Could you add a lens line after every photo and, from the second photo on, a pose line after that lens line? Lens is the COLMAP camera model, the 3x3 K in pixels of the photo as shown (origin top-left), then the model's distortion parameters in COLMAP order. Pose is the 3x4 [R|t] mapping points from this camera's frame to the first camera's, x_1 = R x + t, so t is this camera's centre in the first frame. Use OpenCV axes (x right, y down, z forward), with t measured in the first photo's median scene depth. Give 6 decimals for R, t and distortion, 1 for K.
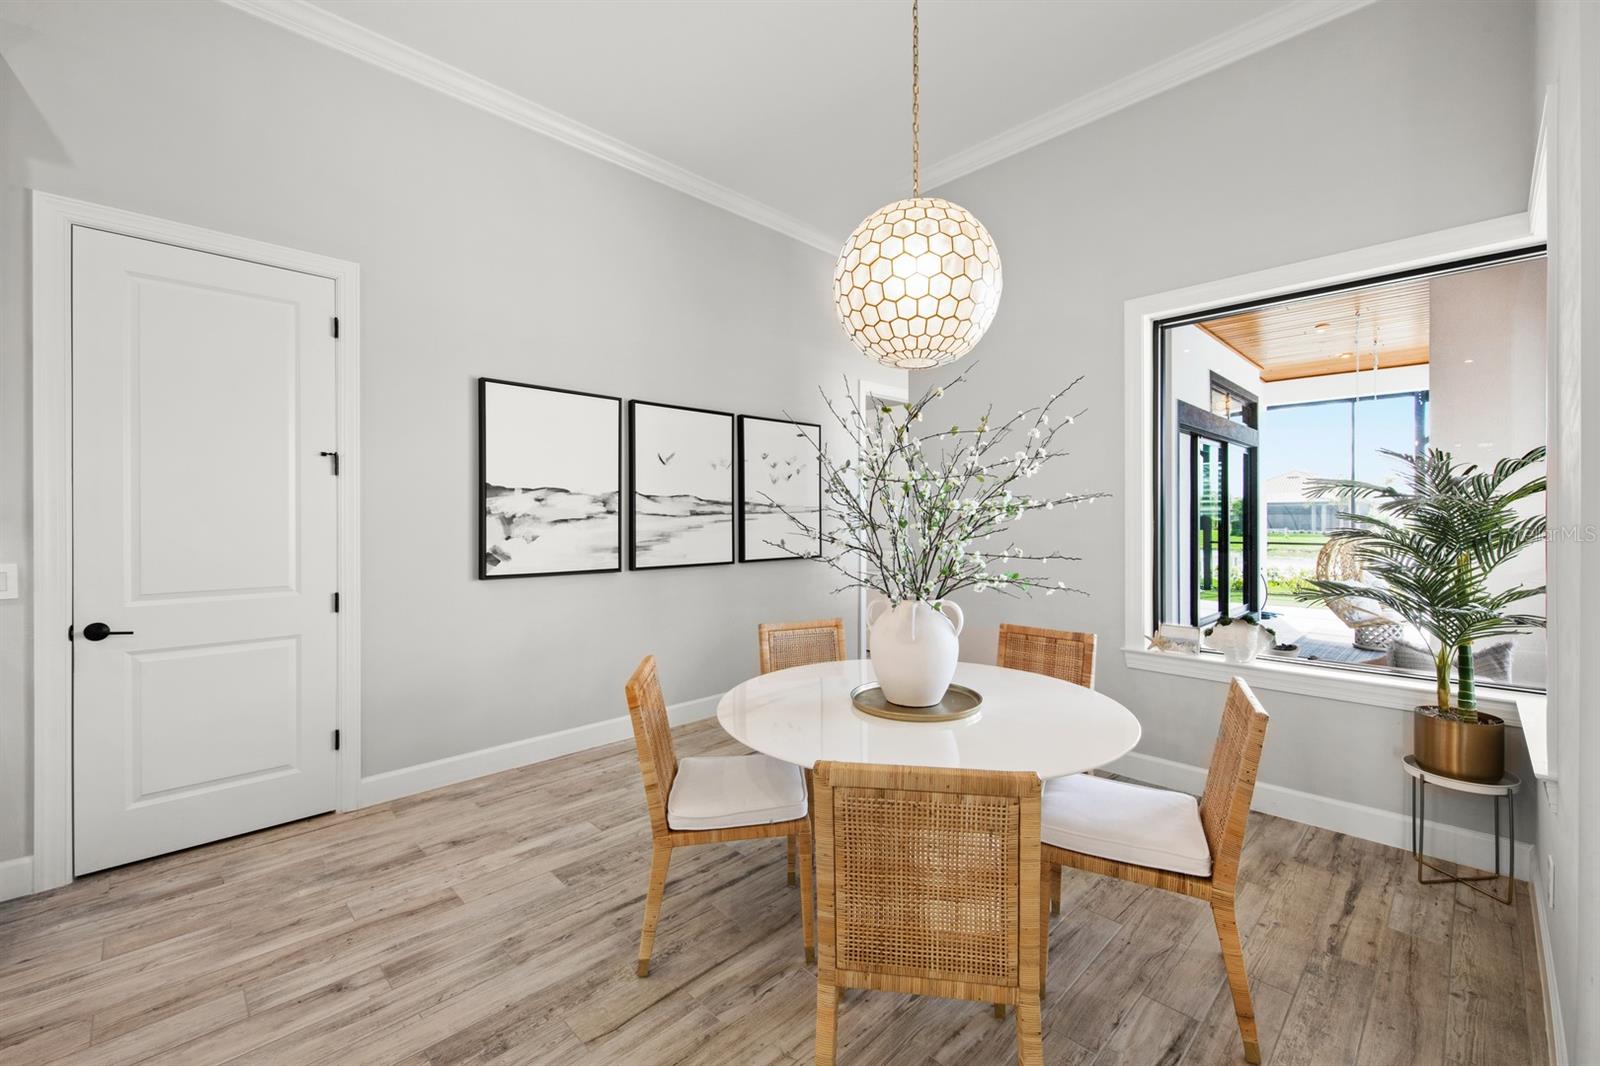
lens RADIAL K [[672.1, 0, 805.0], [0, 672.1, 520.7], [0, 0, 1]] dist [0.000006, -0.000047]
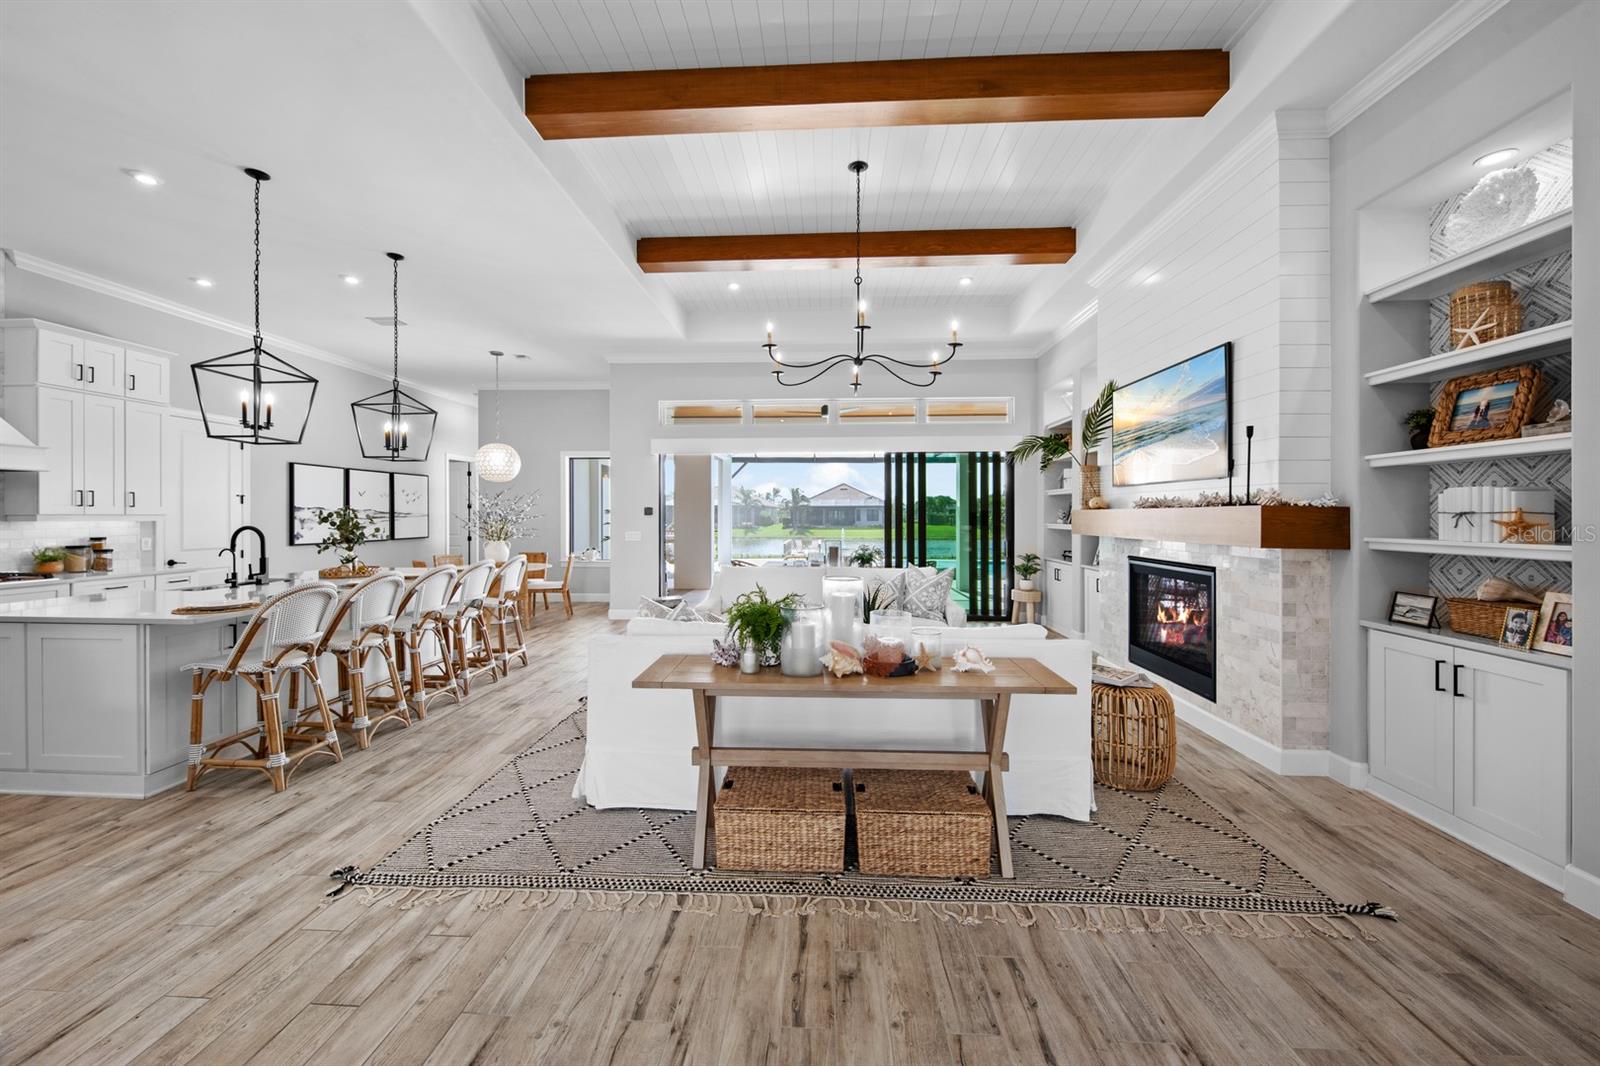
lens RADIAL K [[594.5, 0, 799.9], [0, 594.5, 516.1], [0, 0, 1]] dist [0.000282, -0.000127]
pose [[0.739524, -0.001104, 0.673129, -0.567043], [0.001351, 0.999999, 0.000156, -0.016961], [-0.673129, 0.000794, 0.739525, -1.804835]]
